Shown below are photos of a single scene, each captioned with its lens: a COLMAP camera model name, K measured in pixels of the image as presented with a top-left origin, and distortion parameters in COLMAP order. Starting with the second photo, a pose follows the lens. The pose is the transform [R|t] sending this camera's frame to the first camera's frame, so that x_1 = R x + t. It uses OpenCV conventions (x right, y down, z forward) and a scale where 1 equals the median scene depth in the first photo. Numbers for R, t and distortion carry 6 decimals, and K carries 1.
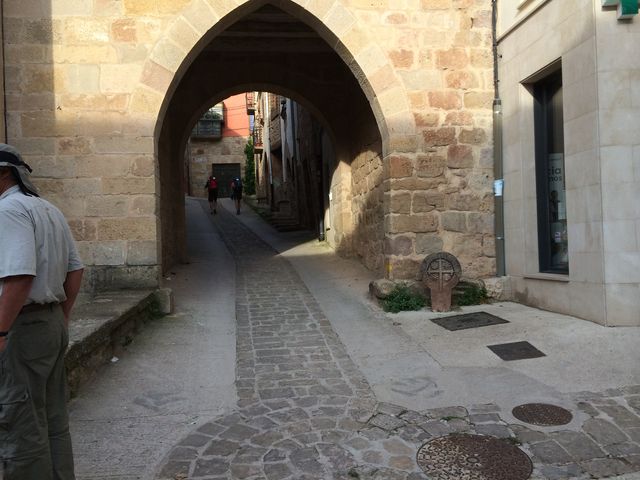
lens RADIAL K [[539.0, 0, 320.0], [0, 539.0, 240.0], [0, 0, 1]] dist [0.072518, -0.103105]
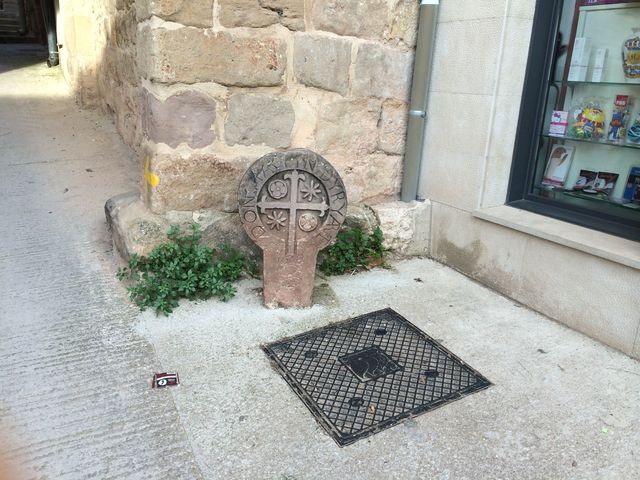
lens RADIAL K [[539.0, 0, 320.0], [0, 539.0, 240.0], [0, 0, 1]] dist [0.072518, -0.103105]
pose [[0.931565, -0.029366, 0.362387, 0.100624], [-0.081999, 0.954082, 0.288104, -0.024862], [-0.354208, -0.298103, 0.886381, 0.624910]]
